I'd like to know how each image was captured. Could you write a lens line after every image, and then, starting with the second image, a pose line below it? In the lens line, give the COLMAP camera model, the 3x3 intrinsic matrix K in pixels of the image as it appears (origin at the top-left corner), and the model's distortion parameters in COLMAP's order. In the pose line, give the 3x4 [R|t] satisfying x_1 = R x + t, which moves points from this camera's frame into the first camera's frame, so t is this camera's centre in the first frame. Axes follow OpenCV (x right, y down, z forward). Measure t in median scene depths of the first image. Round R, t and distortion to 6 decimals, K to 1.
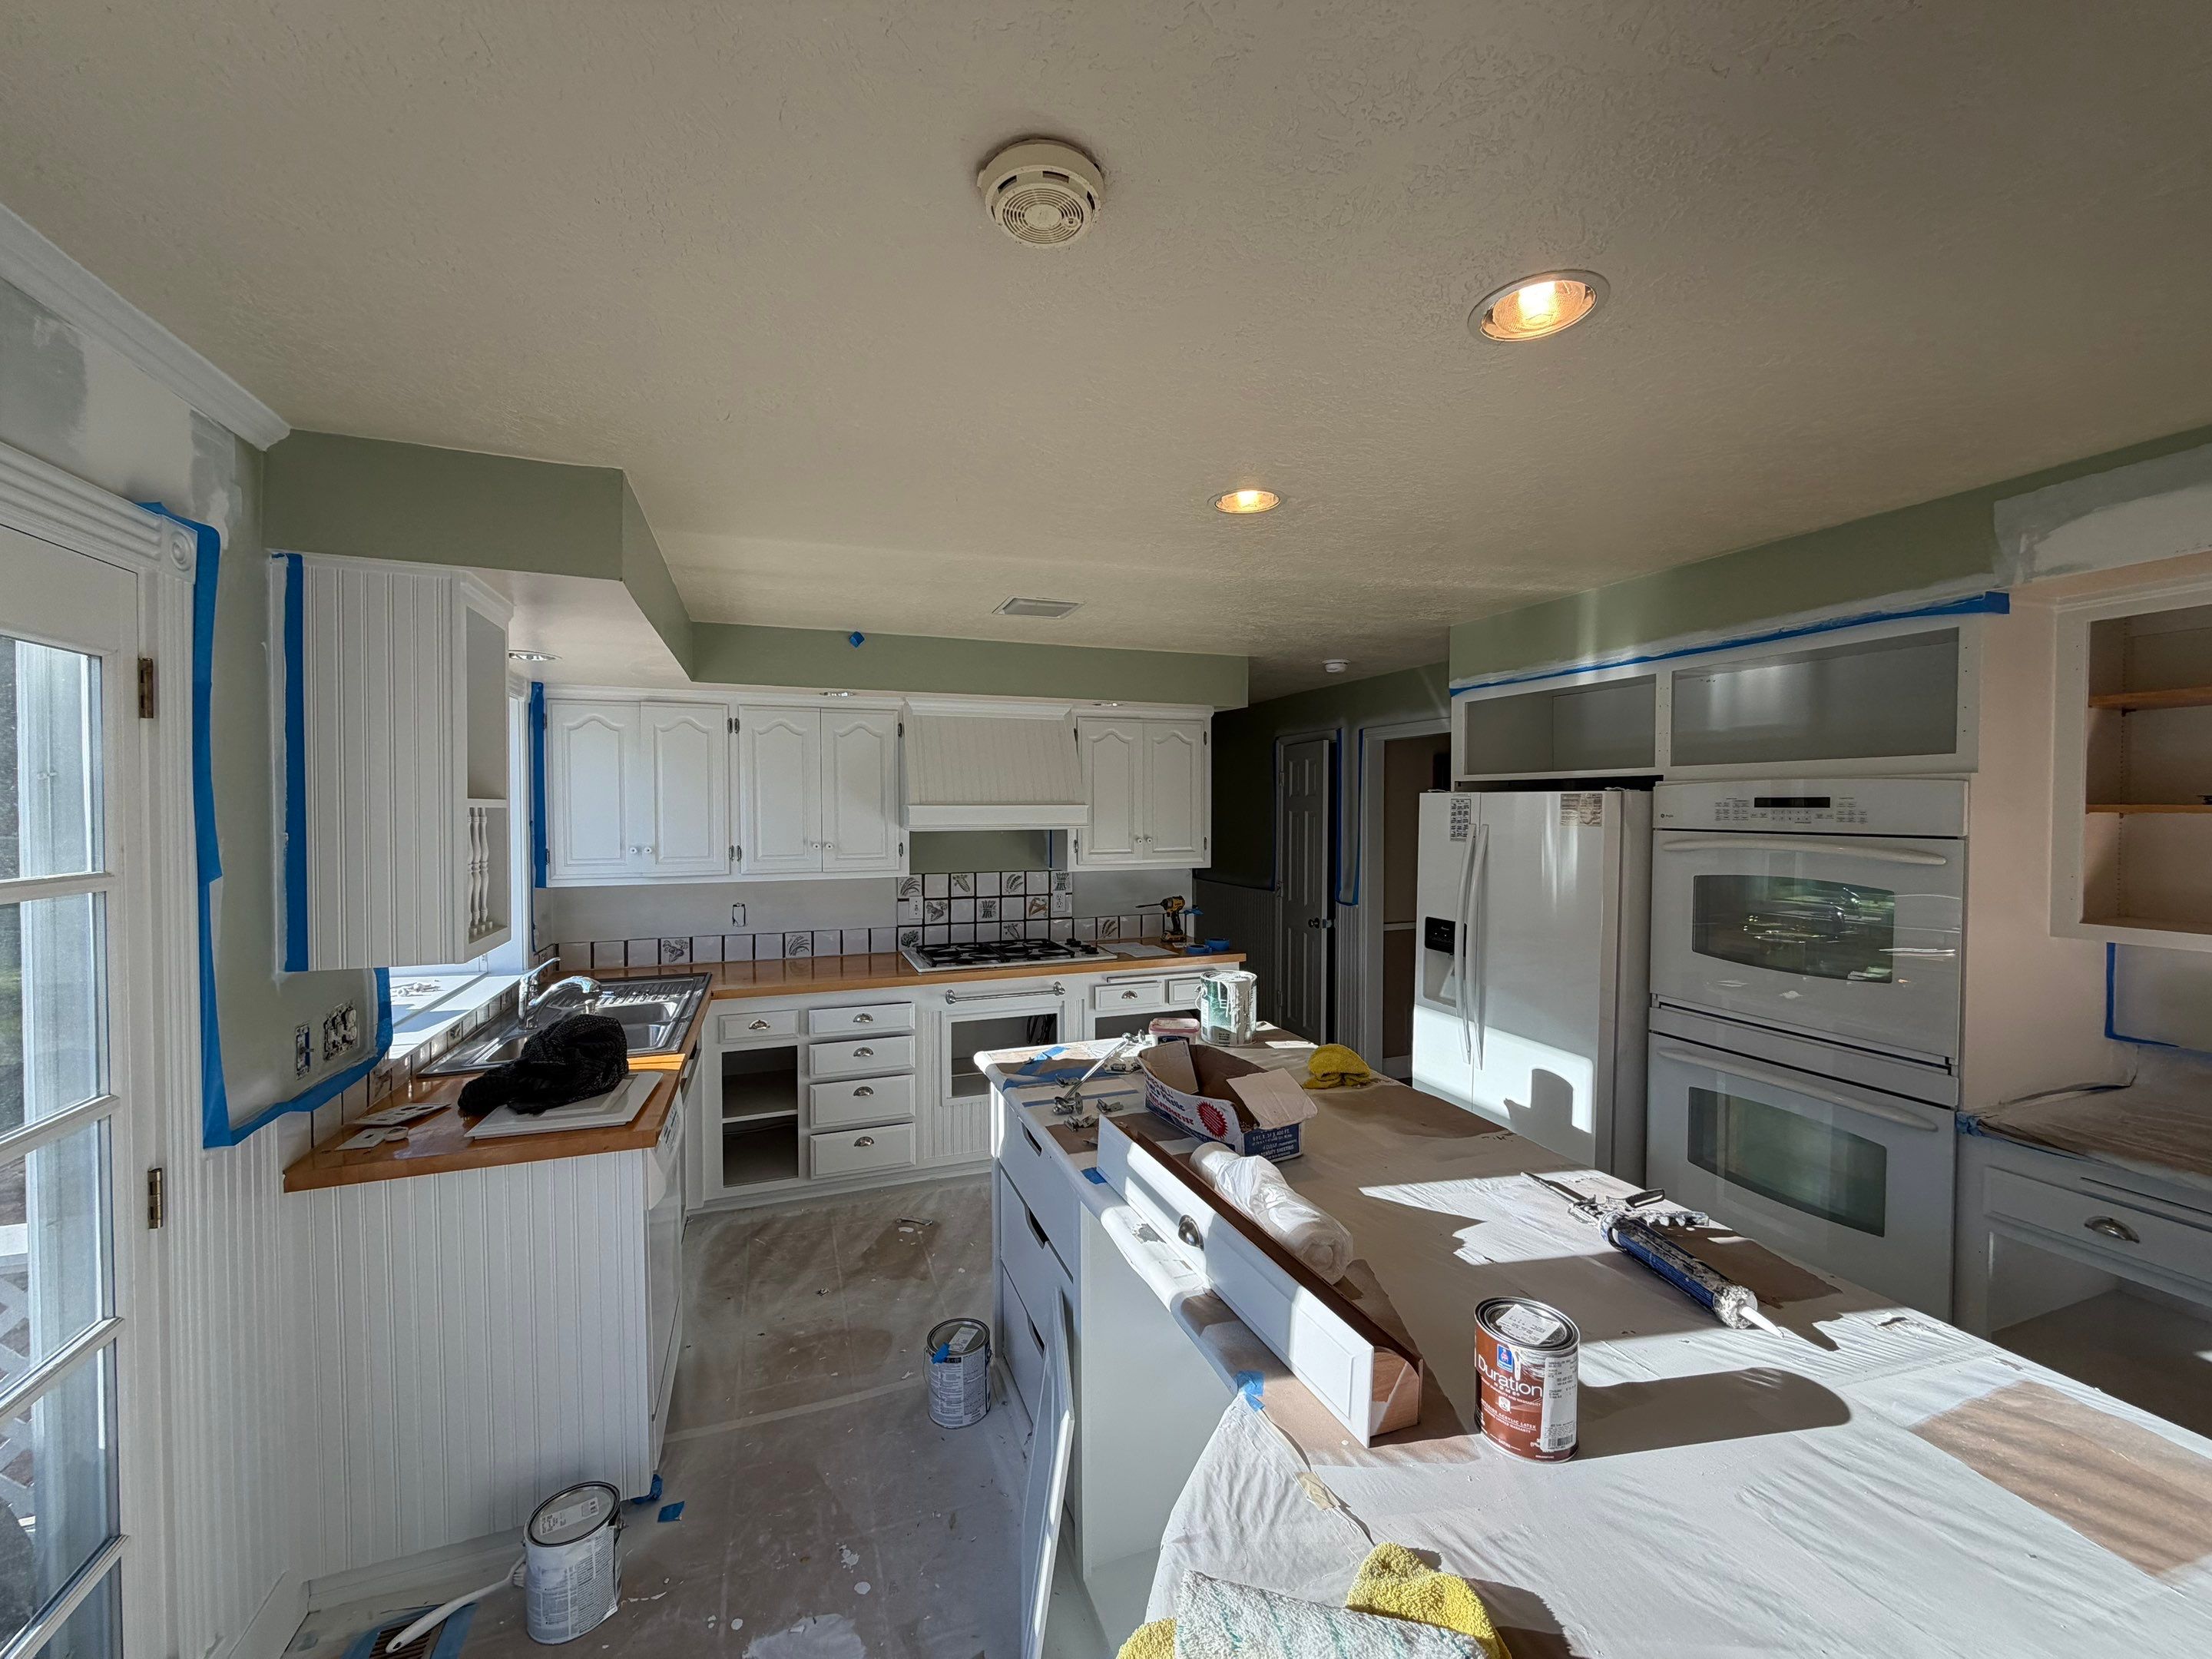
lens RADIAL K [[887.4, 0, 1104.1], [0, 887.4, 825.8], [0, 0, 1]] dist [0.001799, -0.000100]
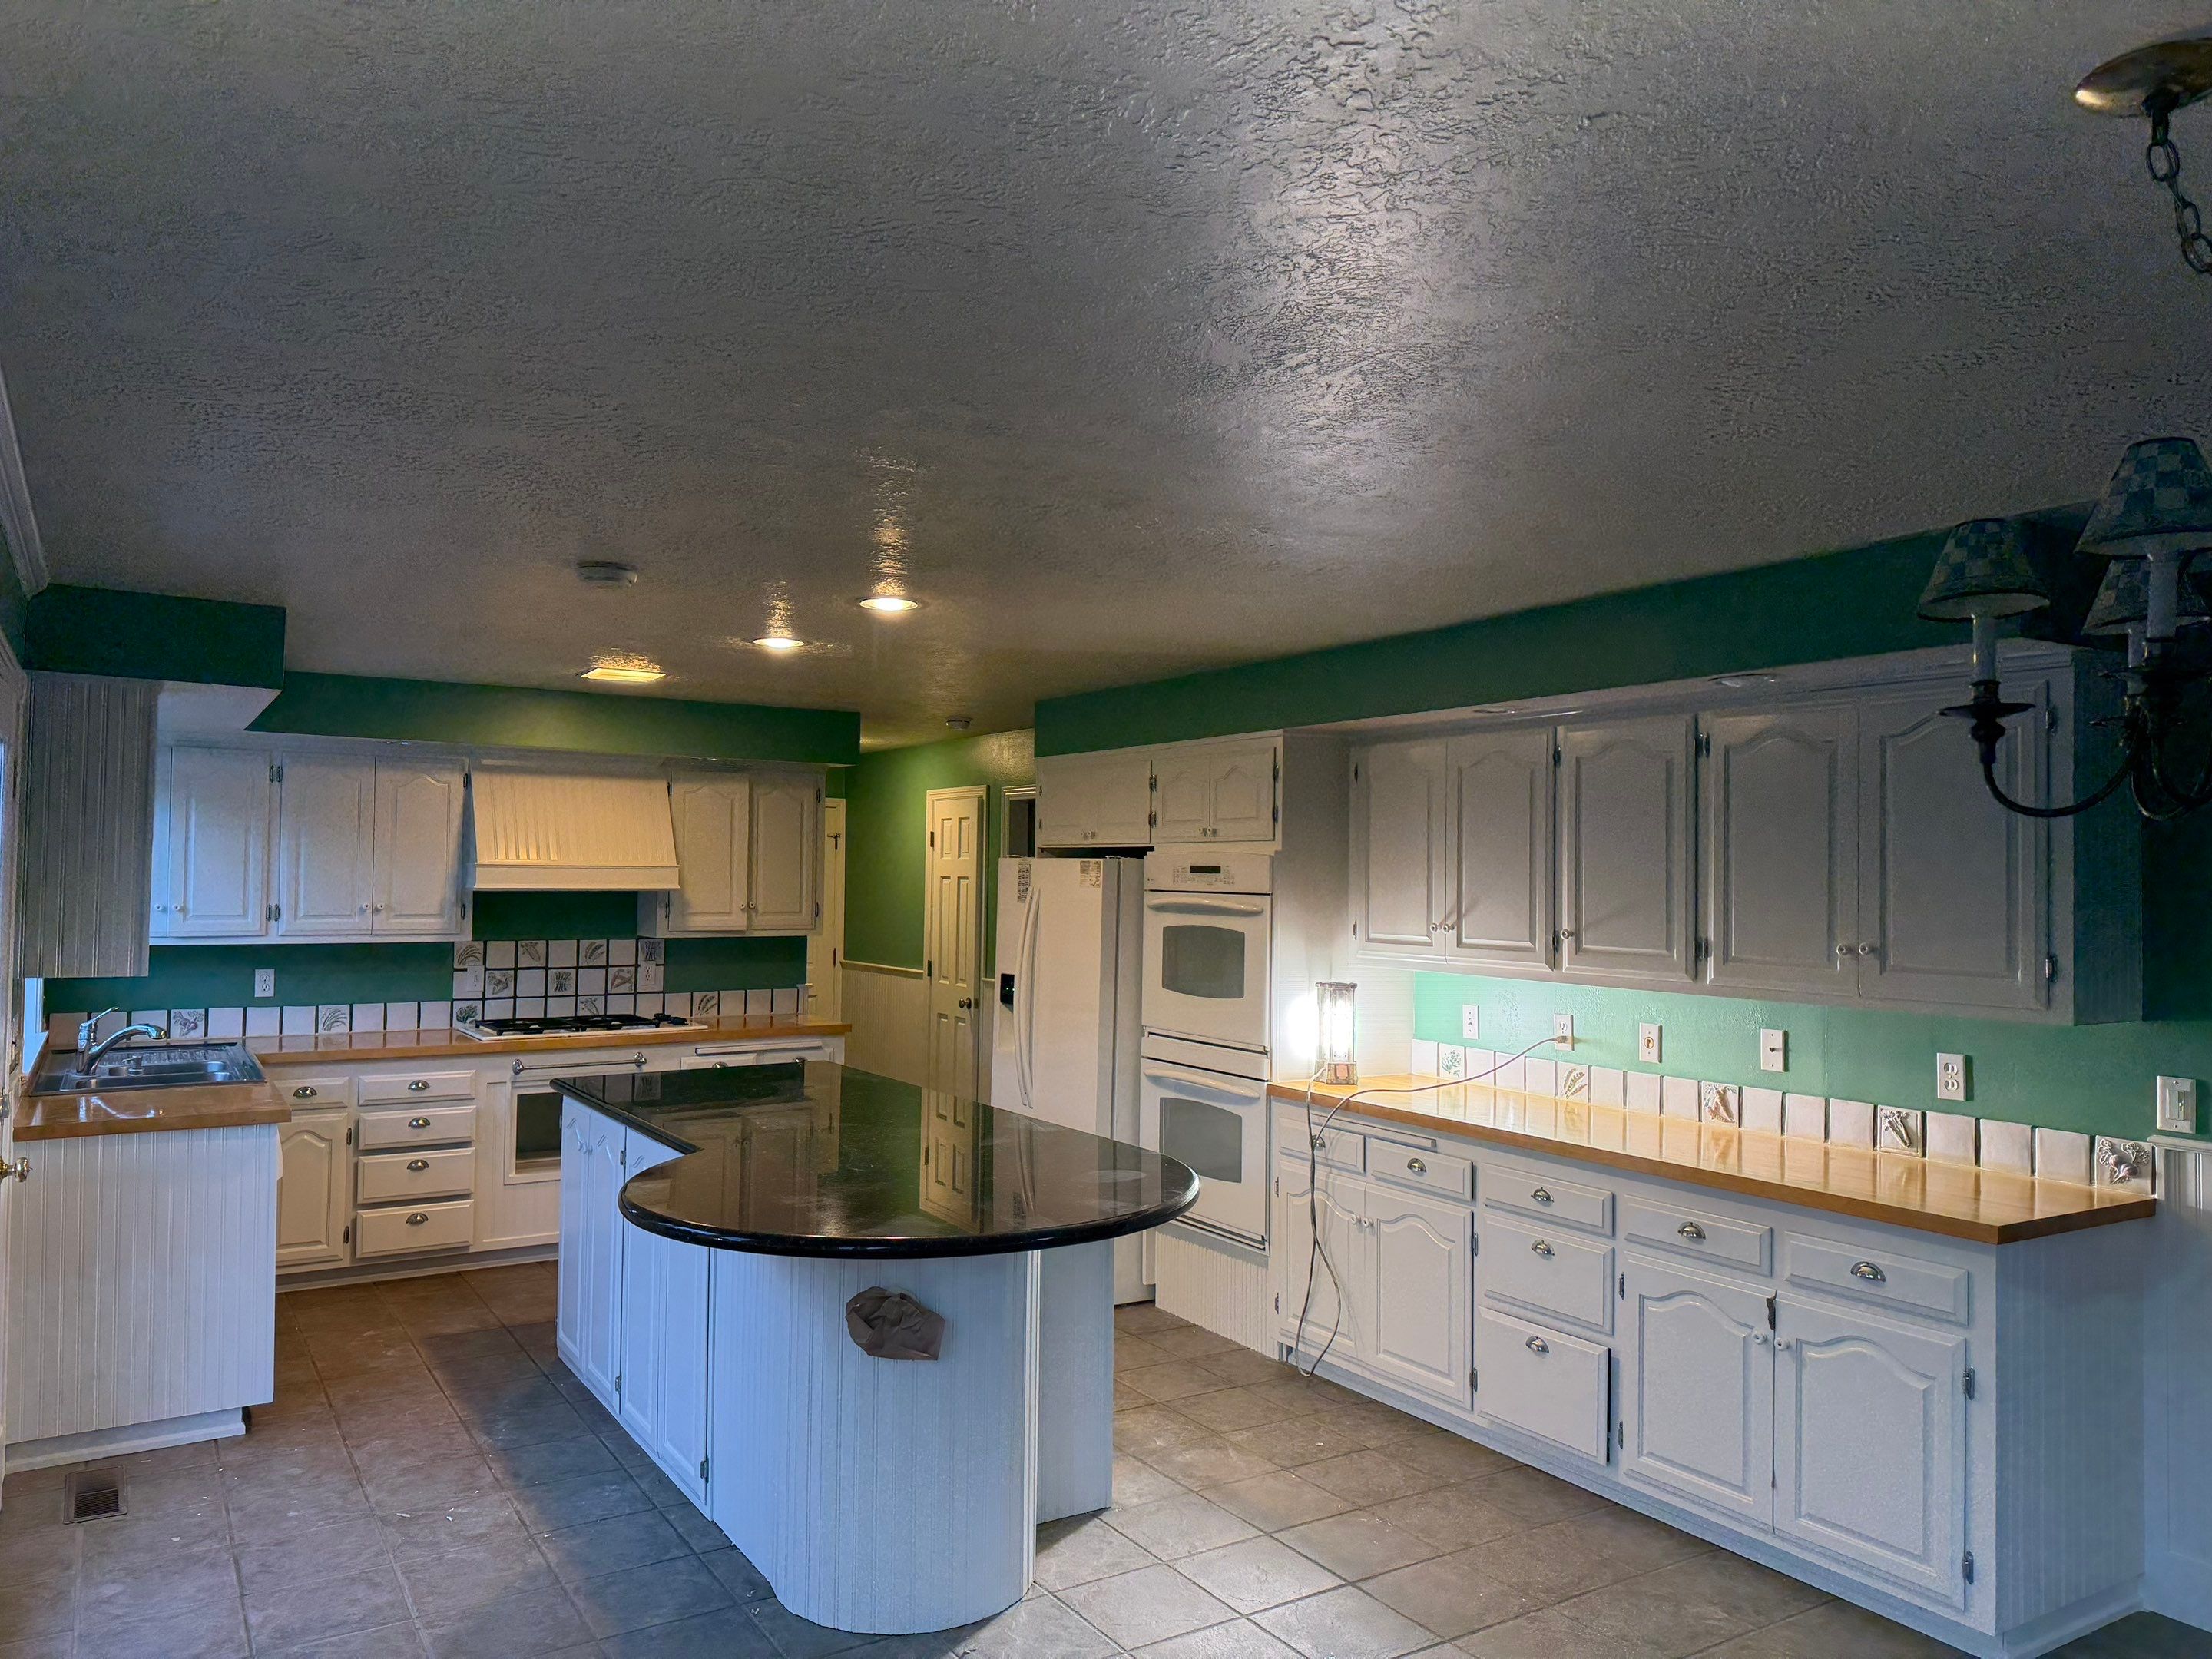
lens RADIAL K [[1632.1, 0, 1158.0], [0, 1632.1, 816.1], [0, 0, 1]] dist [0.035288, -0.035052]
pose [[0.975510, 0.018546, 0.219171, 0.099715], [-0.006404, 0.998411, -0.055983, 0.019098], [-0.219861, 0.053208, 0.974079, -0.831576]]
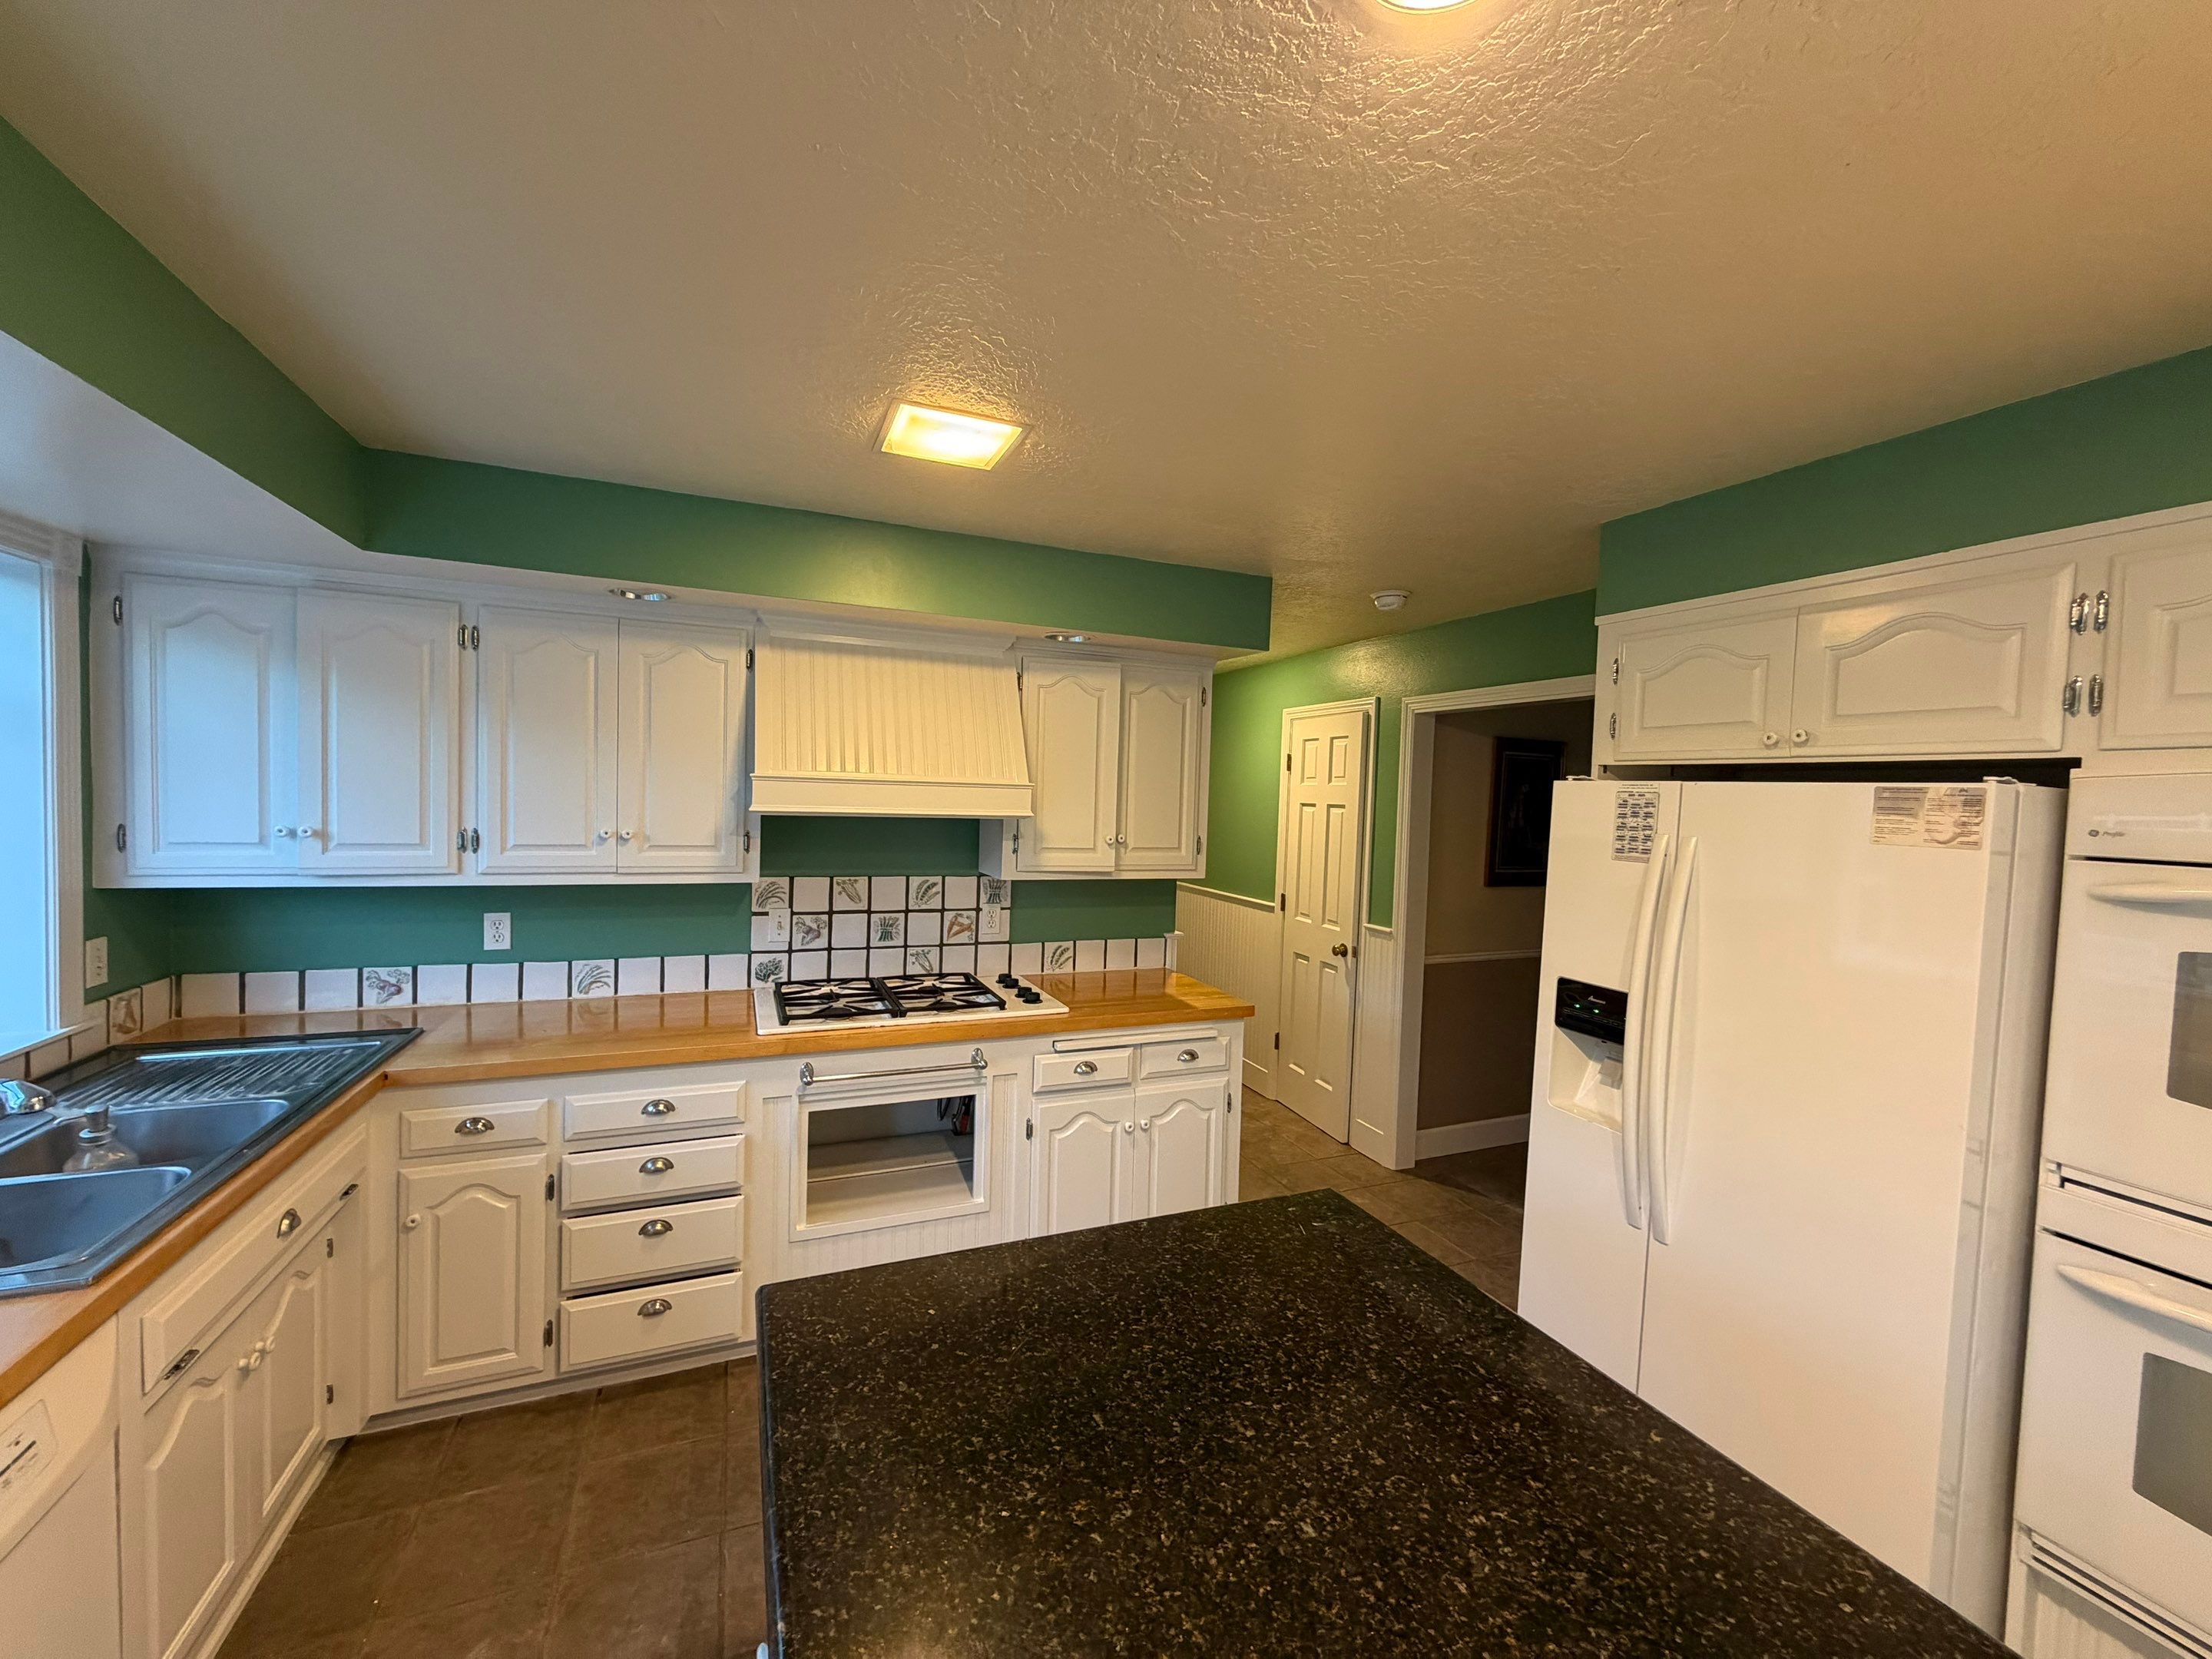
lens RADIAL K [[887.4, 0, 1102.9], [0, 887.4, 829.1], [0, 0, 1]] dist [0.001799, -0.000100]
pose [[0.998797, 0.030715, 0.038233, 0.011099], [-0.031432, 0.999338, 0.018298, -0.003332], [-0.037646, -0.019478, 0.999101, 0.336981]]
